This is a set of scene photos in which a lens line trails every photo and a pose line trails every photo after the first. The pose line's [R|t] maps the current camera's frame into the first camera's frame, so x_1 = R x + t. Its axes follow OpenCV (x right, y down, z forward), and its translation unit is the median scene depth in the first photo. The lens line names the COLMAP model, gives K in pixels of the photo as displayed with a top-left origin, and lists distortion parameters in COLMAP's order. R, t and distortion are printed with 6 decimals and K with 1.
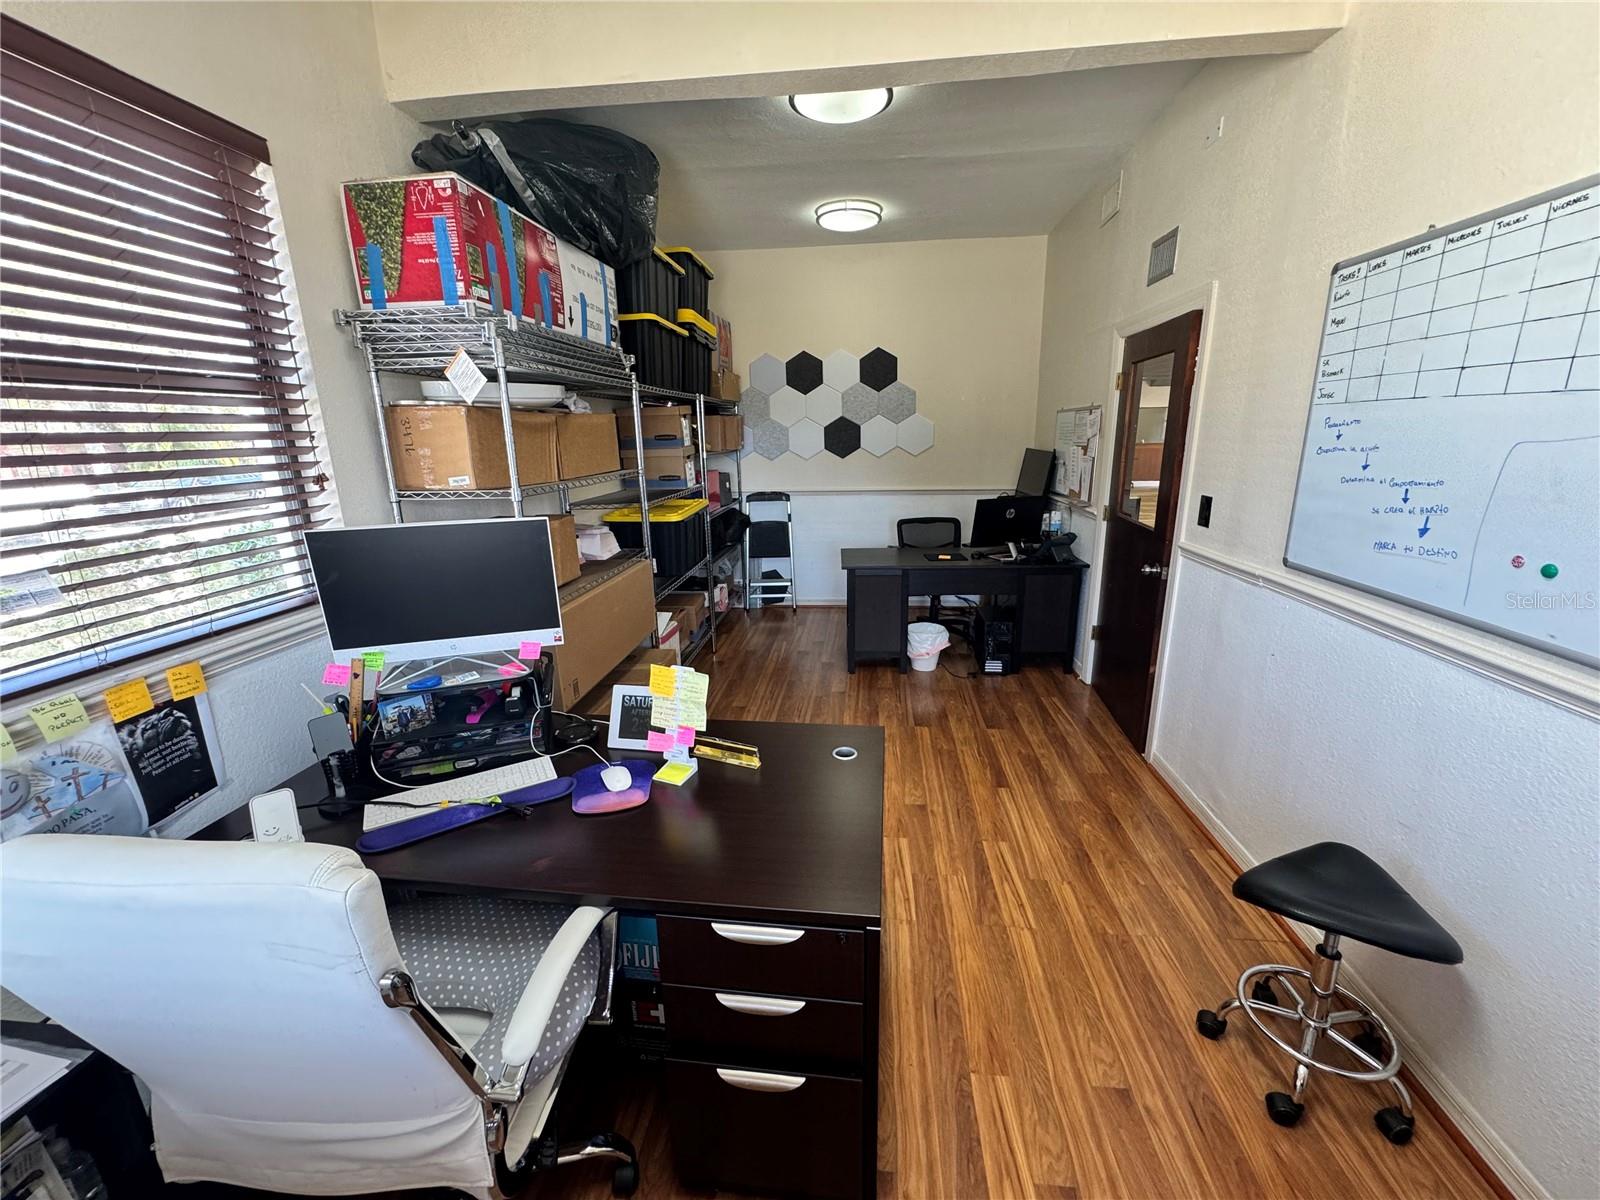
lens RADIAL K [[636.7, 0, 796.8], [0, 636.7, 601.0], [0, 0, 1]] dist [-0.002791, 0.000195]
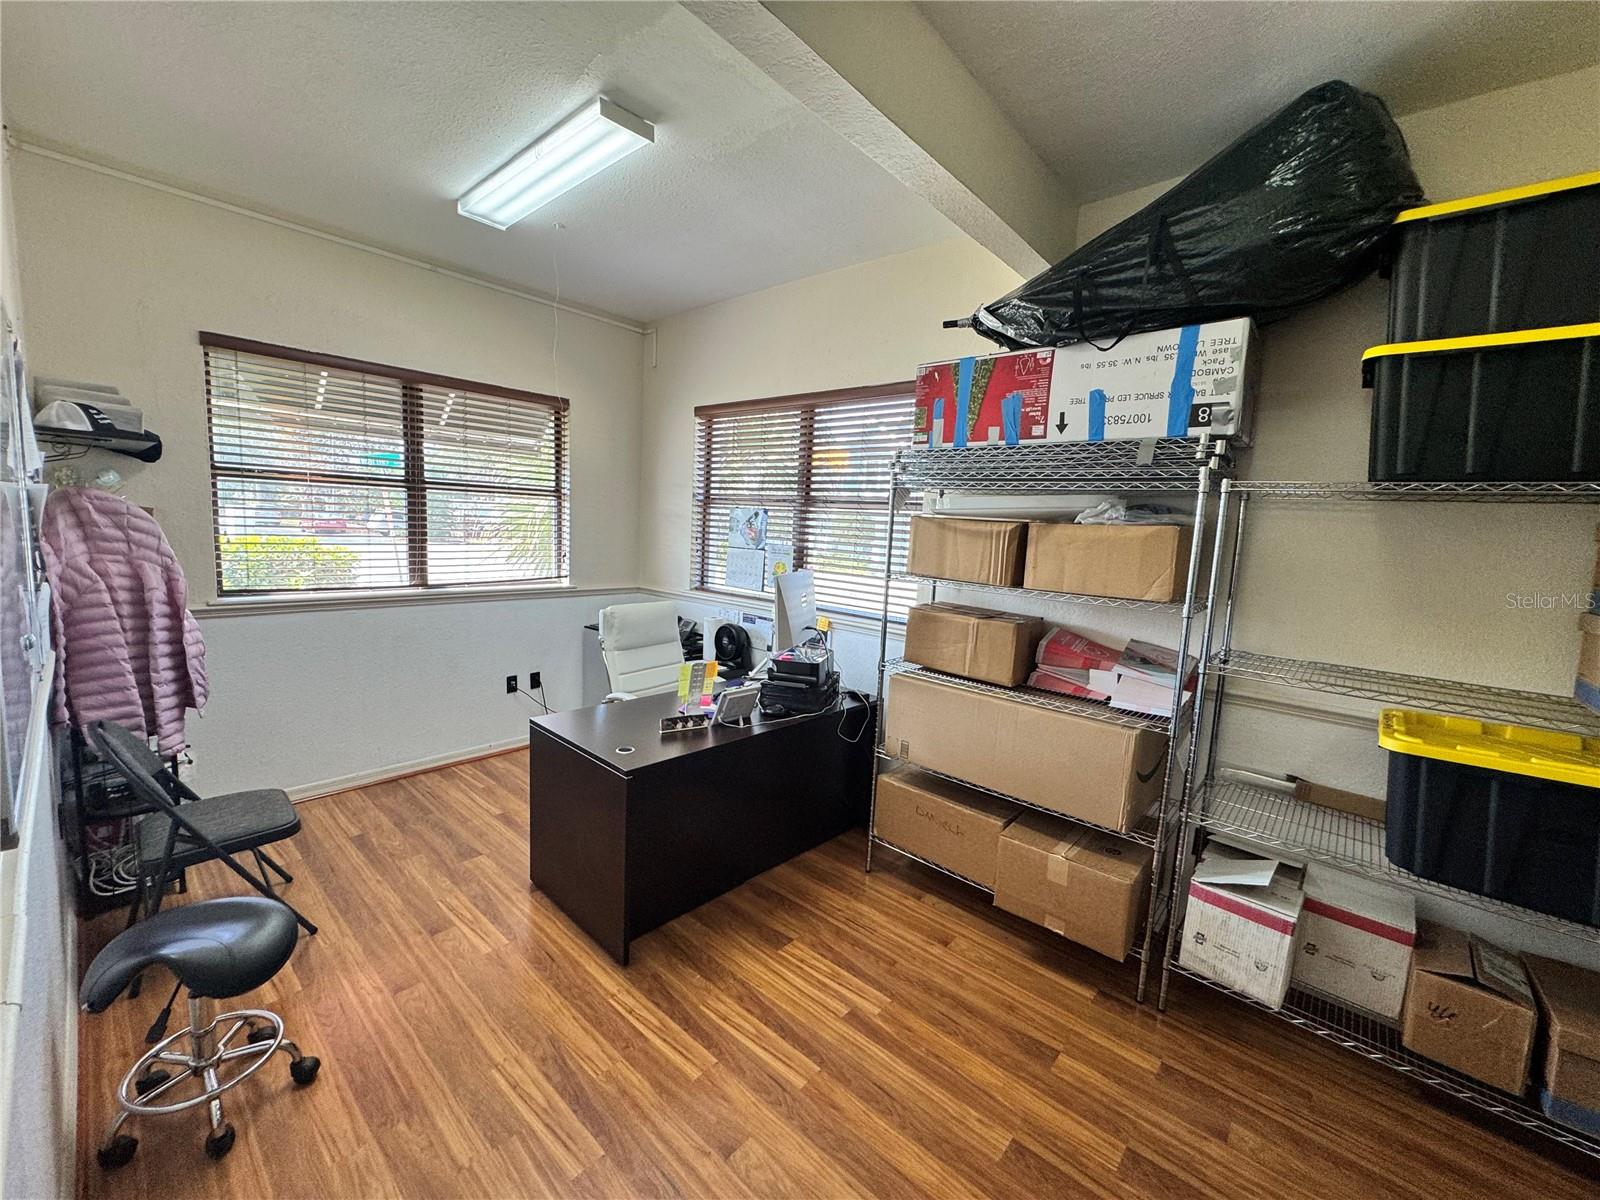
lens RADIAL K [[636.7, 0, 799.8], [0, 636.7, 589.6], [0, 0, 1]] dist [-0.002791, 0.000195]
pose [[-0.572898, 0.081263, -0.815588, 0.833851], [-0.248364, 0.931076, 0.267230, -0.477223], [0.781091, 0.355658, -0.513229, 1.621469]]
